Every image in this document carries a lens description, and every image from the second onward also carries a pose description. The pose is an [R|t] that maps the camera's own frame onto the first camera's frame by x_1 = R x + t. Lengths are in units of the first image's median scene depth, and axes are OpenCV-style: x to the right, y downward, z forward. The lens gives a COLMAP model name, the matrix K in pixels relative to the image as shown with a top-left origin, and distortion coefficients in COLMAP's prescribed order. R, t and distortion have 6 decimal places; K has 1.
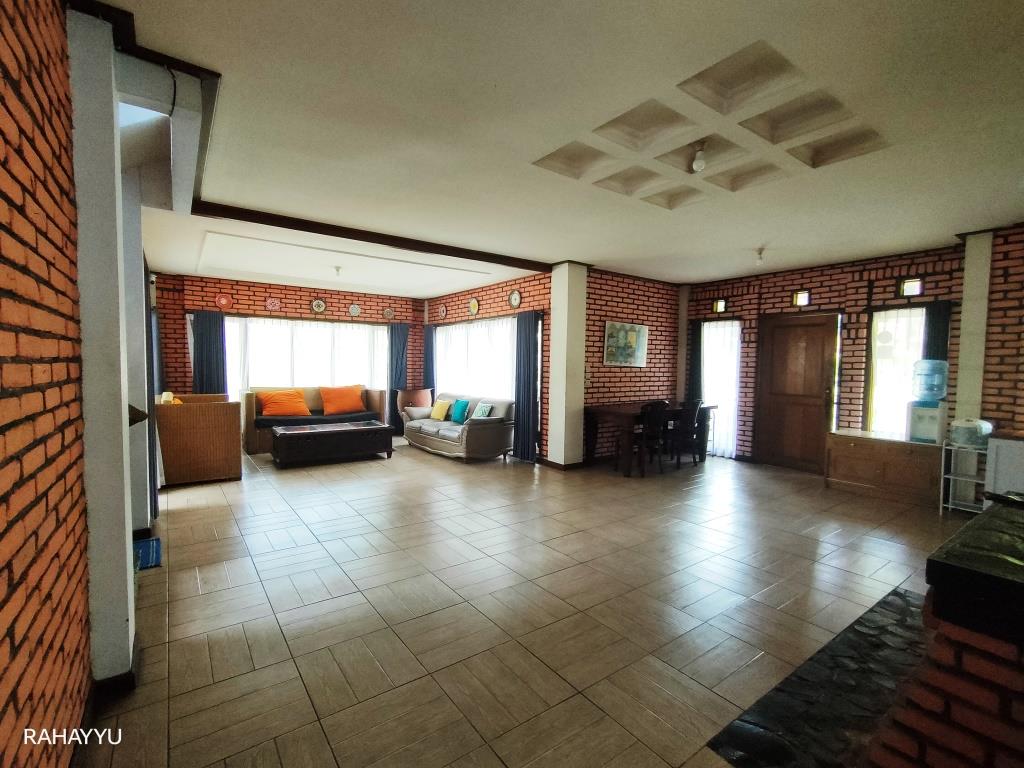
lens RADIAL K [[470.9, 0, 512.0], [0, 470.9, 385.8], [0, 0, 1]] dist [-0.001459, 0.001028]
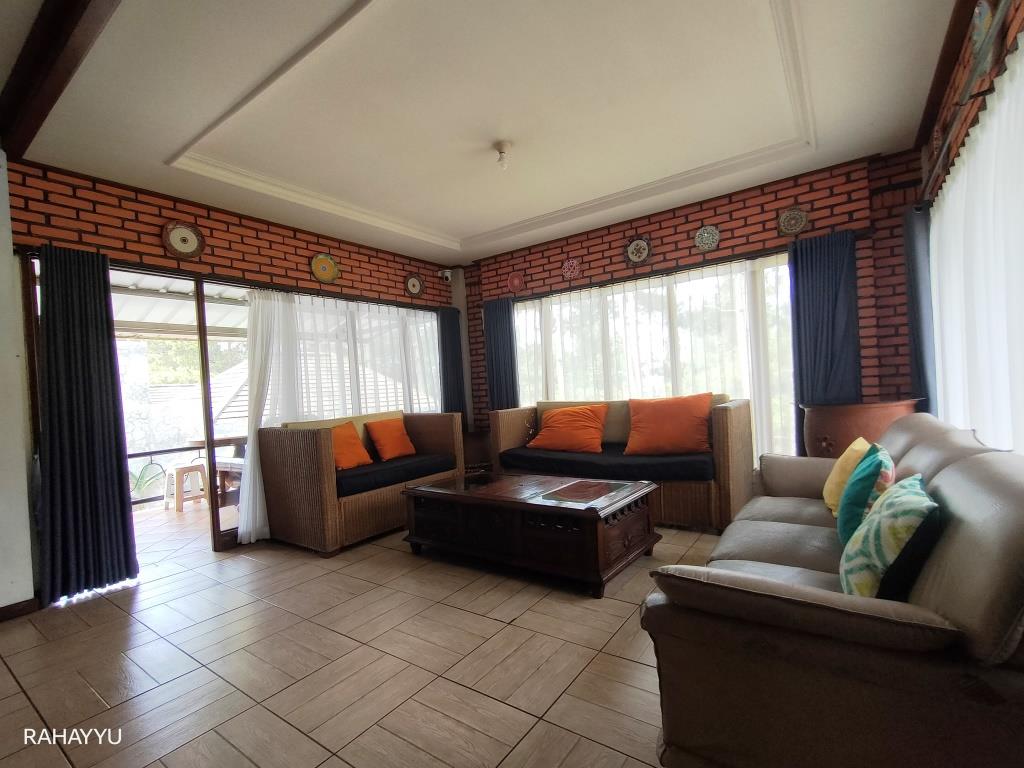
lens RADIAL K [[470.9, 0, 512.6], [0, 470.9, 390.7], [0, 0, 1]] dist [-0.001459, 0.001028]
pose [[0.317758, -0.028200, -0.947752, 0.054467], [0.015231, 0.999580, -0.024635, 0.002900], [0.948050, -0.006607, 0.318054, 0.699064]]
